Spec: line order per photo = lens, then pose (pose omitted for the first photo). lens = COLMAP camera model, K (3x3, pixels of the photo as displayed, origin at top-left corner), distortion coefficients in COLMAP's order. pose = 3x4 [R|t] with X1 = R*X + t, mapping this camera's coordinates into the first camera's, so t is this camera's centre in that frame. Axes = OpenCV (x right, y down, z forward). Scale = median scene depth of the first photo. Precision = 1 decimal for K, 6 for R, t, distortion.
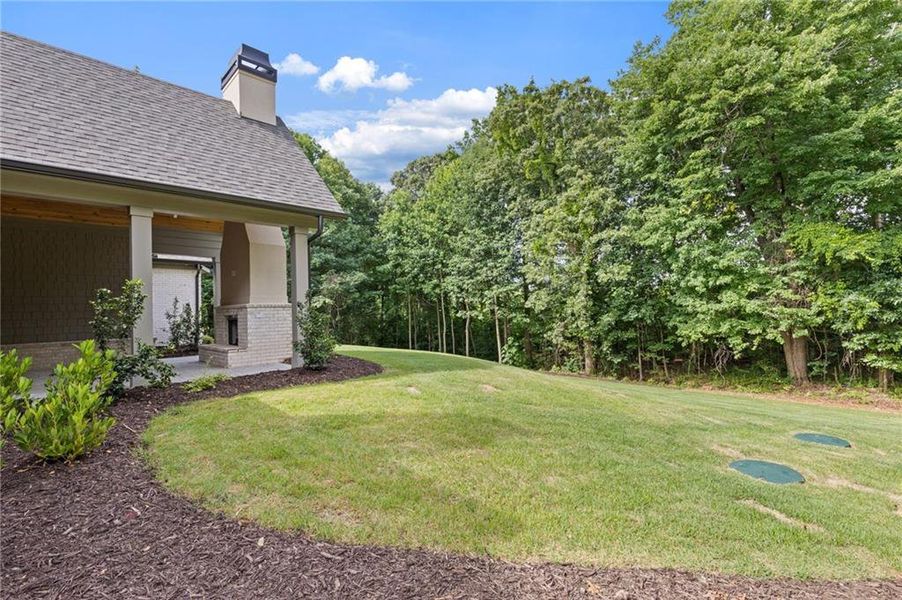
lens RADIAL K [[413.2, 0, 448.8], [0, 413.2, 297.7], [0, 0, 1]] dist [0.002592, 0.000230]
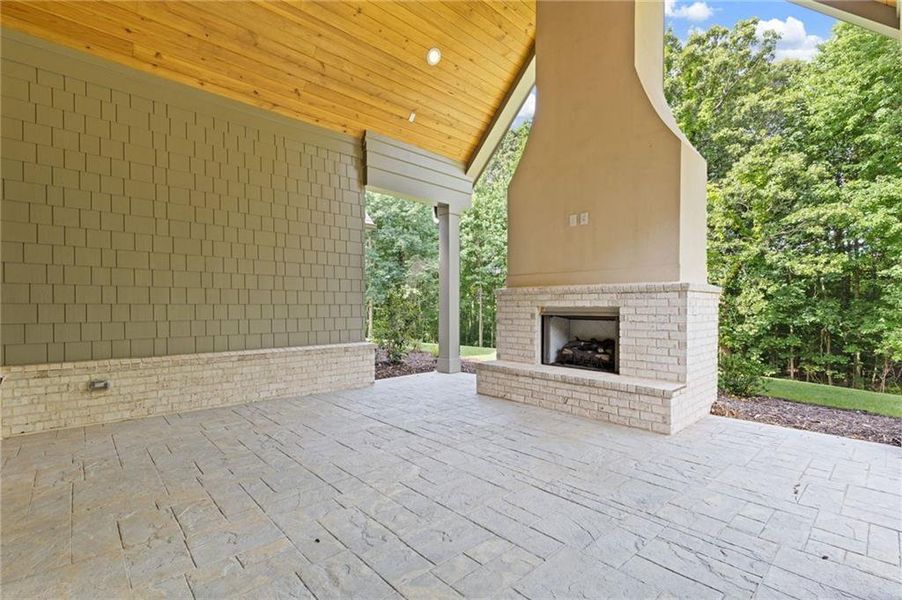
lens RADIAL K [[413.6, 0, 450.5], [0, 413.6, 307.5], [0, 0, 1]] dist [0.001855, 0.000249]
pose [[0.999246, 0.026206, -0.028647, -0.194184], [-0.025164, 0.999030, 0.036129, 0.008816], [0.029566, -0.035381, 0.998936, 0.151060]]
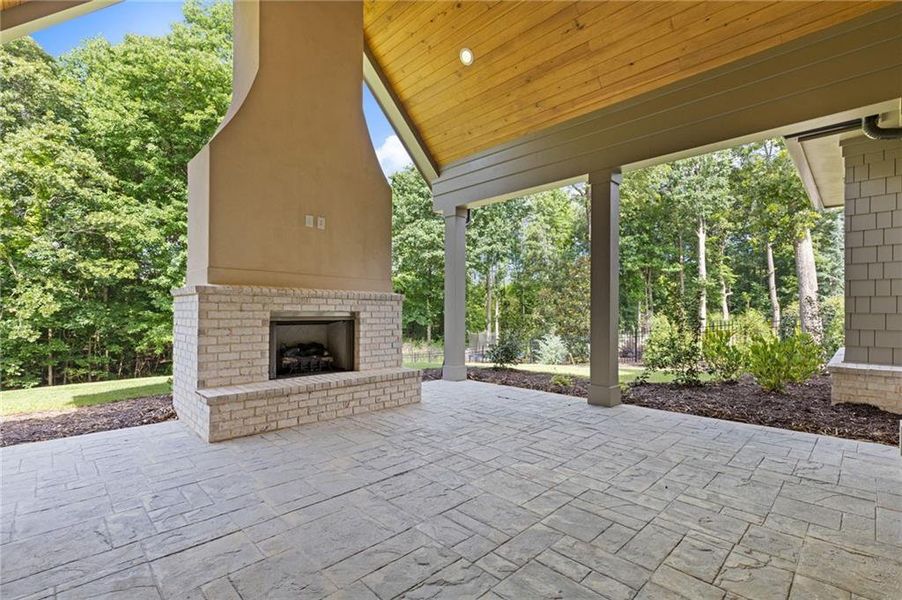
lens RADIAL K [[405.6, 0, 455.9], [0, 405.6, 306.6], [0, 0, 1]] dist [-0.000983, -0.000161]
pose [[-0.009751, 0.036721, 0.999278, -0.284135], [-0.038086, 0.998587, -0.037067, 0.013880], [-0.999227, -0.038420, -0.008339, 0.241742]]
